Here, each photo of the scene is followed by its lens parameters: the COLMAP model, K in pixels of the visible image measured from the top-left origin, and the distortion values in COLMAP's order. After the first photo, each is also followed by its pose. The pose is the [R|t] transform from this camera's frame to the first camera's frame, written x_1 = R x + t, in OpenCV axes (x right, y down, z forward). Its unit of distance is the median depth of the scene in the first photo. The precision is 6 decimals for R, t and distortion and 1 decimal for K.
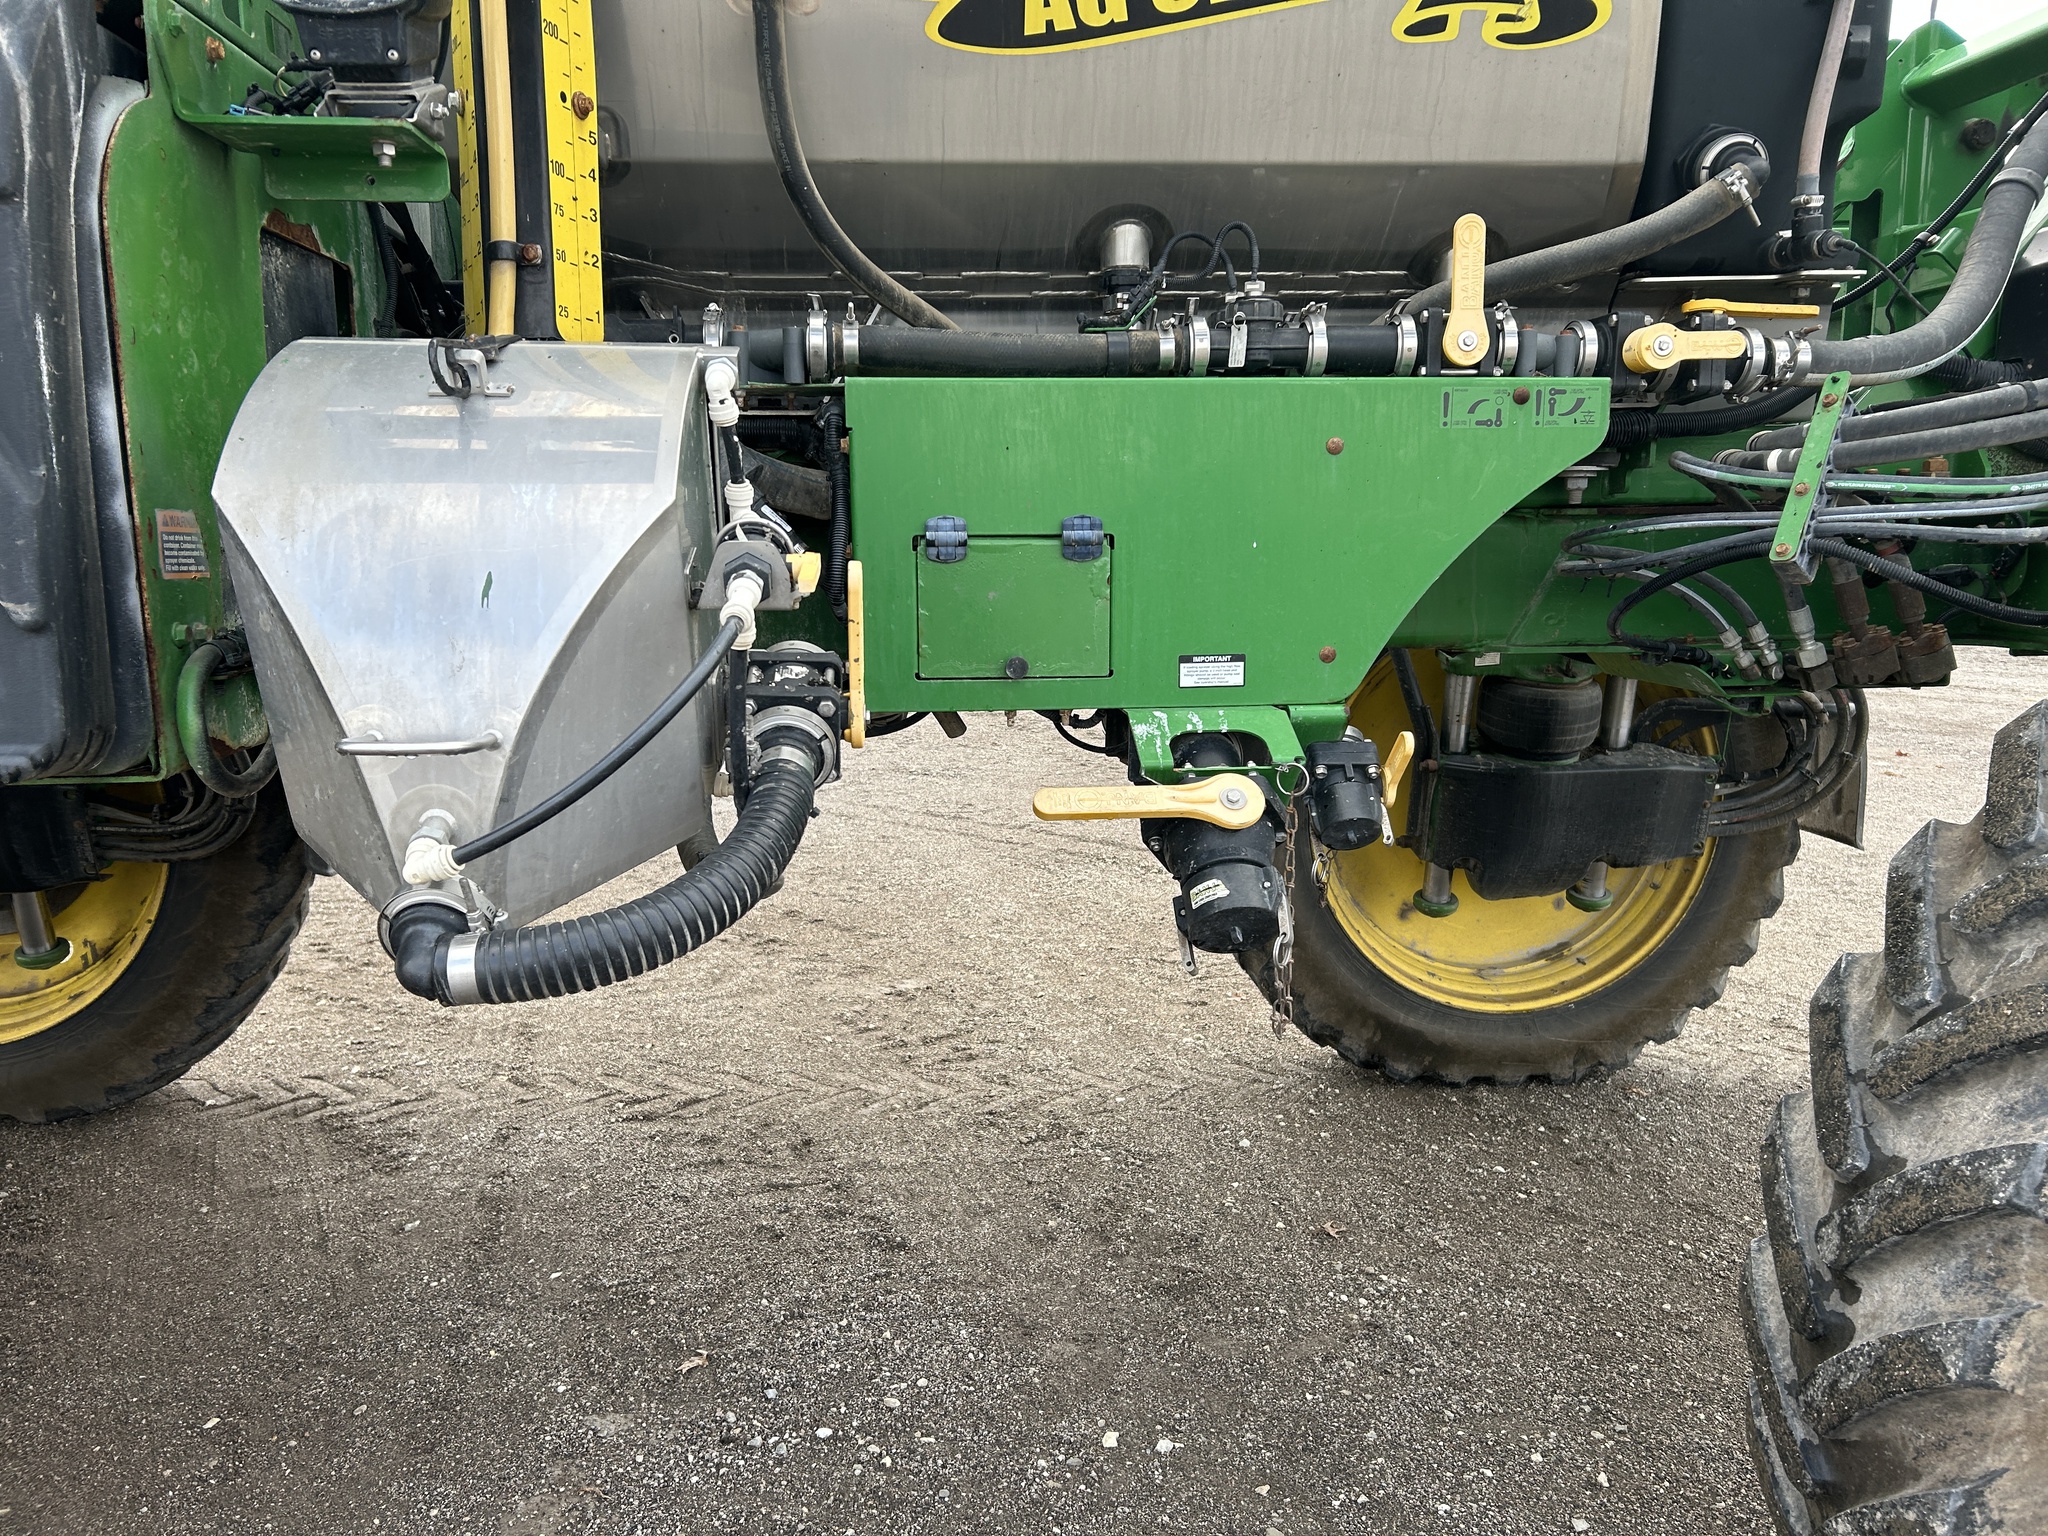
lens RADIAL K [[1530.4, 0, 1024.0], [0, 1530.4, 768.0], [0, 0, 1]] dist [0.163535, -0.368901]
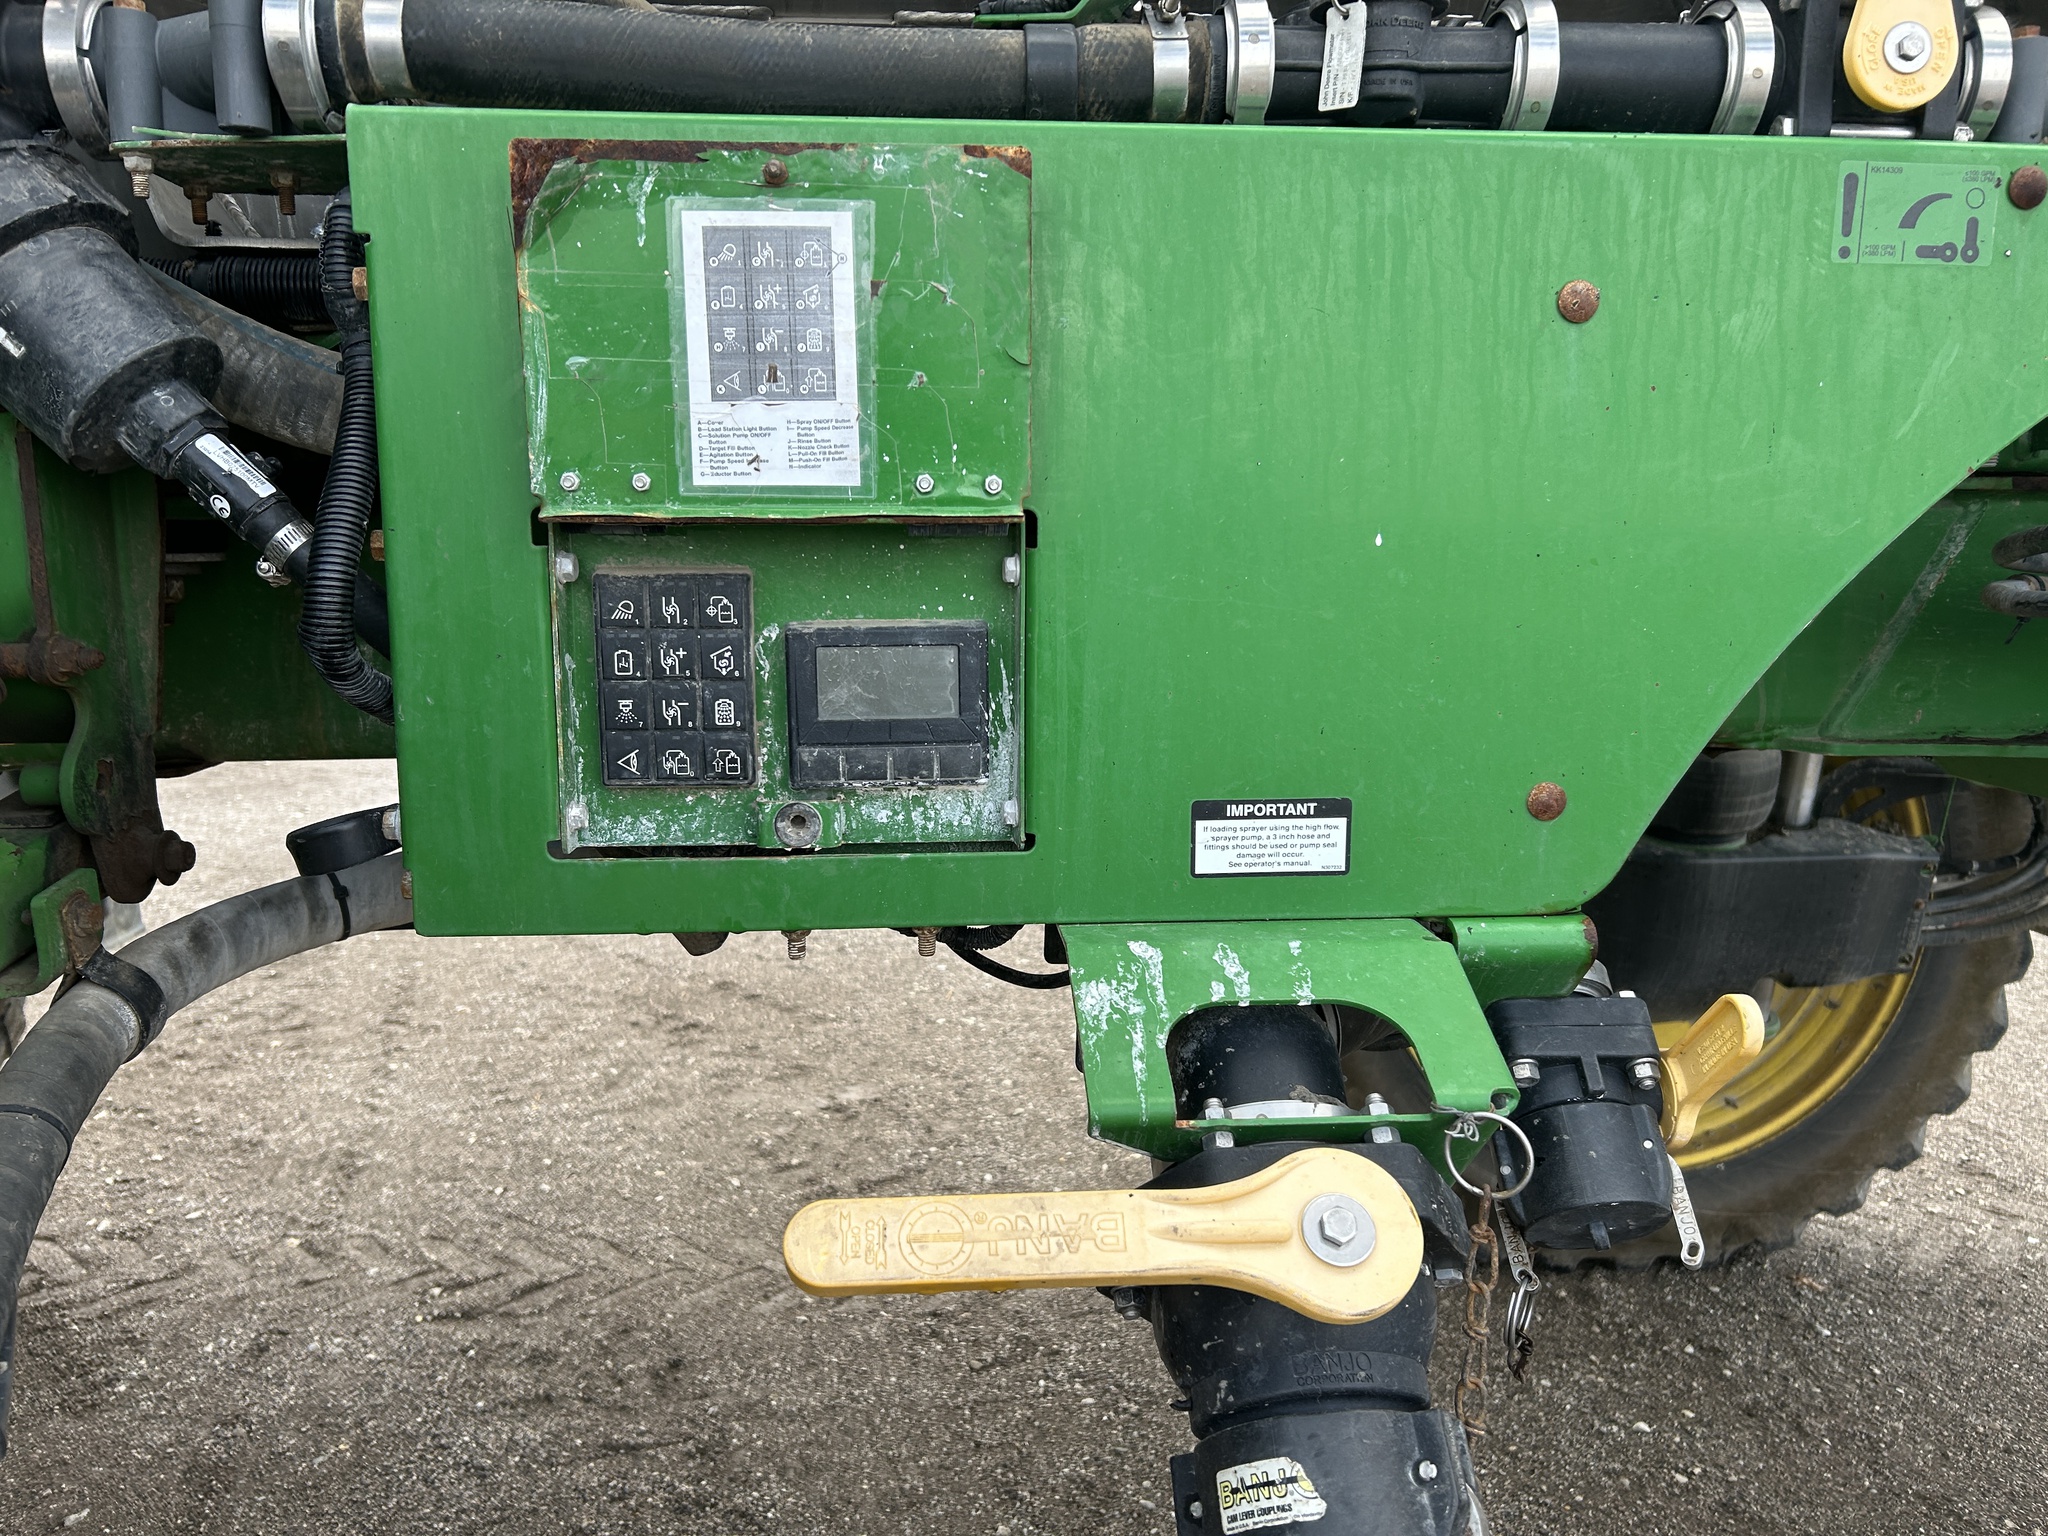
lens RADIAL K [[1545.0, 0, 1024.0], [0, 1545.0, 768.0], [0, 0, 1]] dist [0.076016, -0.082737]
pose [[0.999872, 0.010676, -0.011881, 0.027811], [-0.010660, 0.999942, 0.001363, -0.038423], [0.011895, -0.001236, 0.999928, 0.268388]]
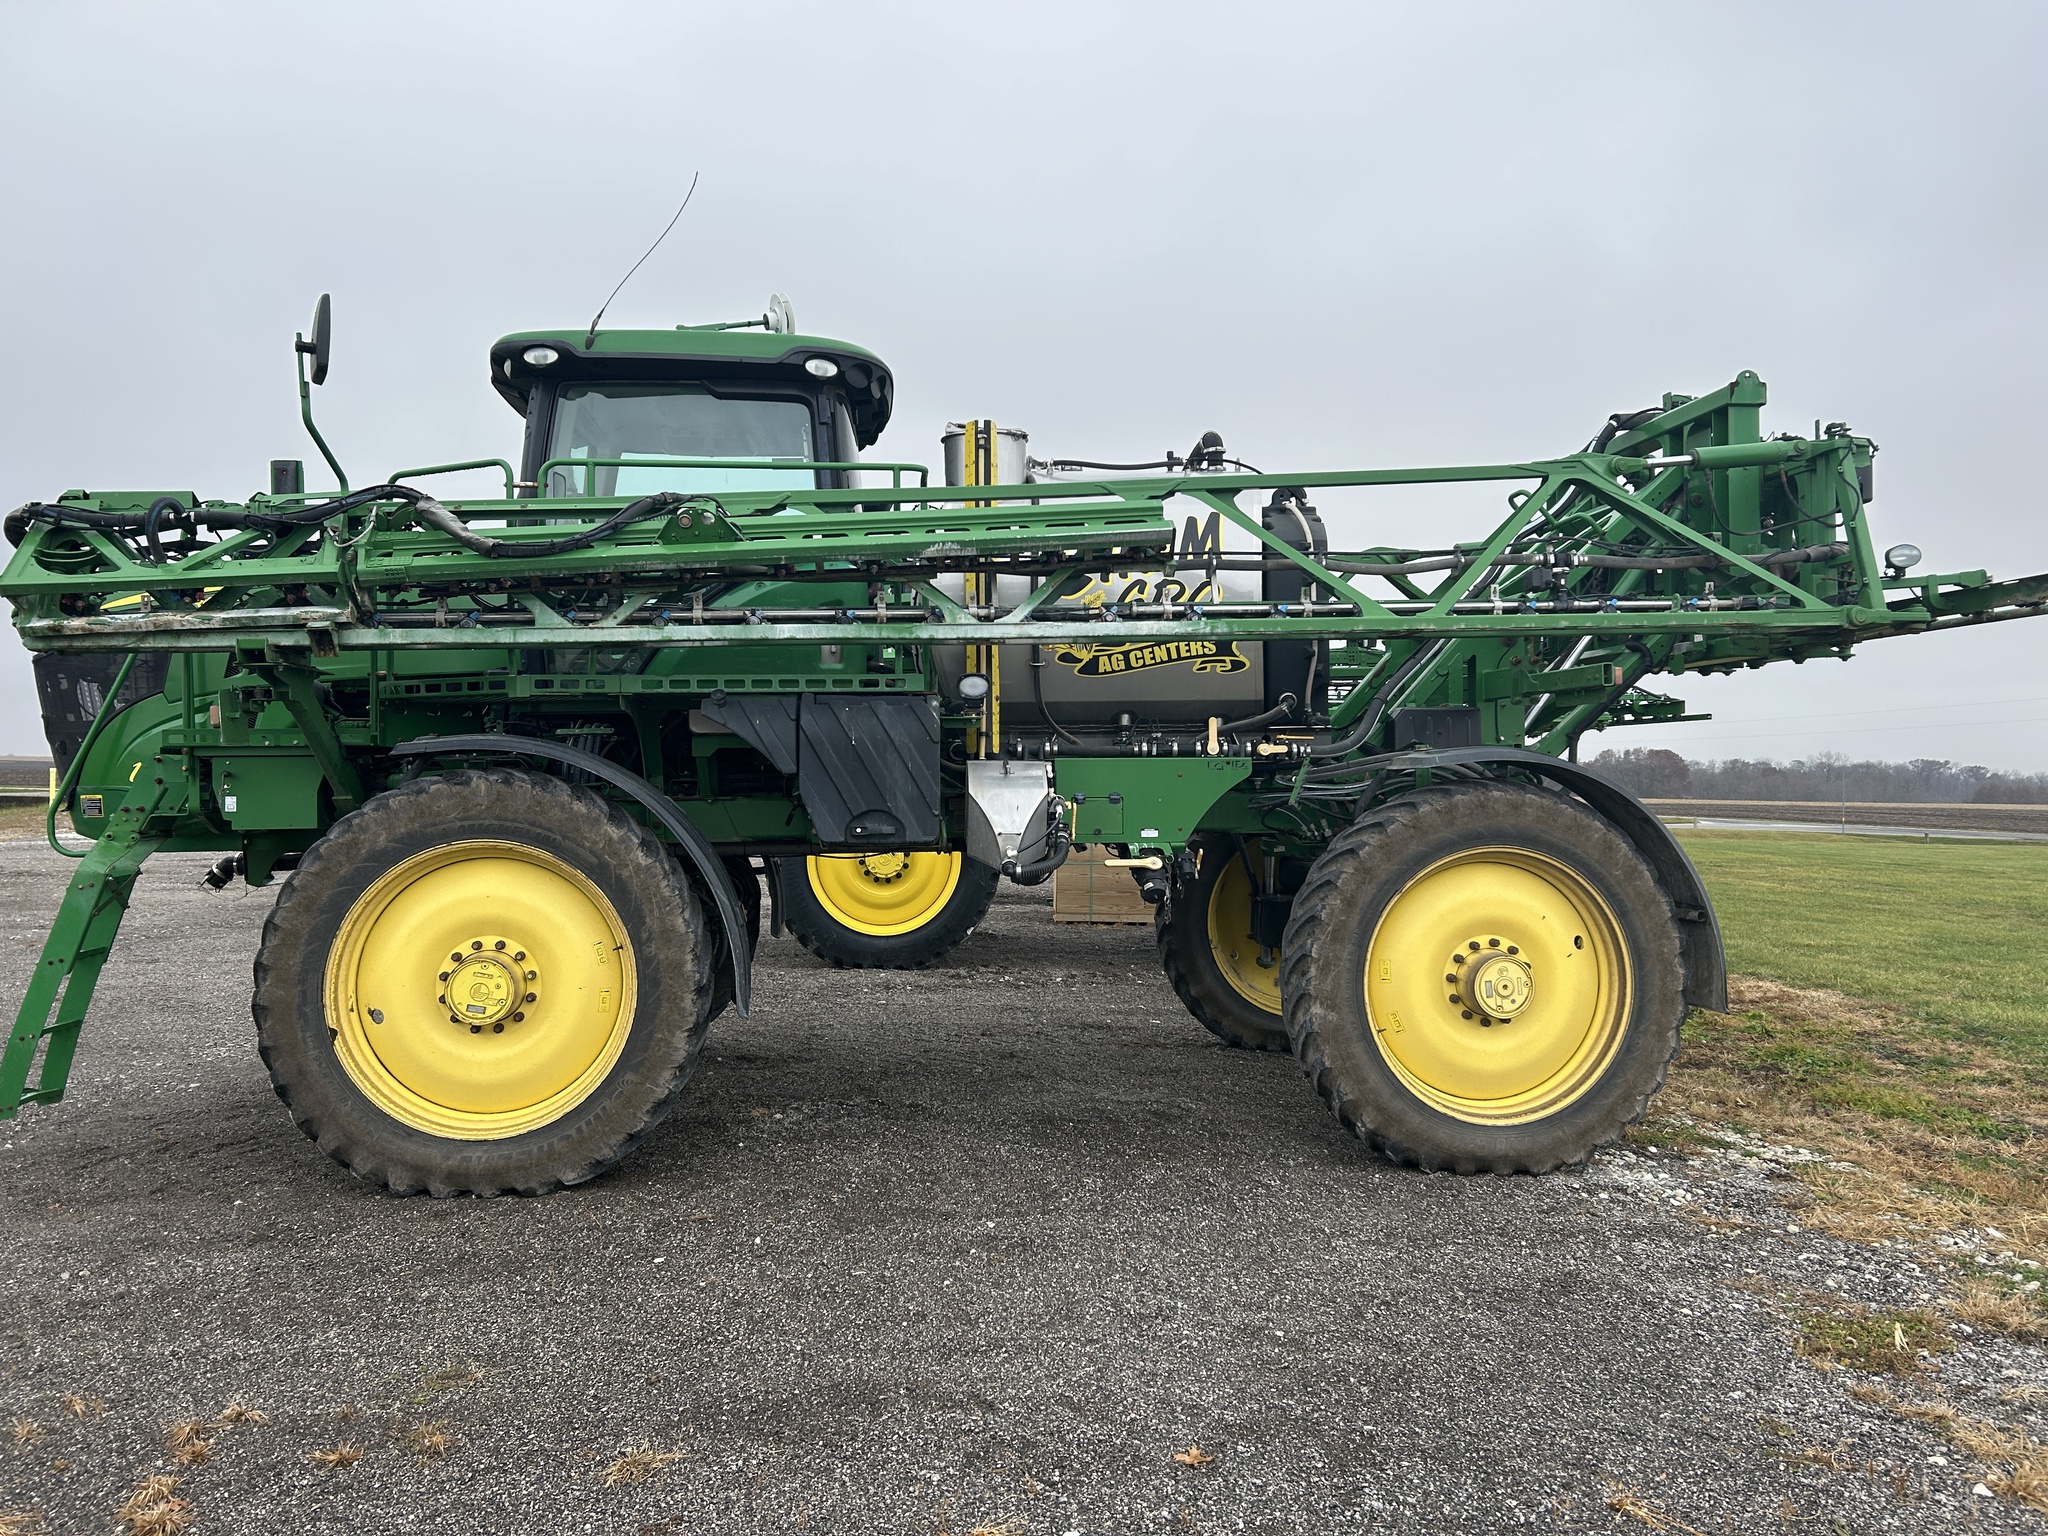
lens RADIAL K [[1545.0, 0, 1024.0], [0, 1545.0, 768.0], [0, 0, 1]] dist [0.076016, -0.082737]
pose [[0.999941, 0.000990, 0.010839, -0.106012], [0.000774, 0.986874, -0.161493, 0.183179], [-0.010856, 0.161492, 0.986814, -1.291380]]
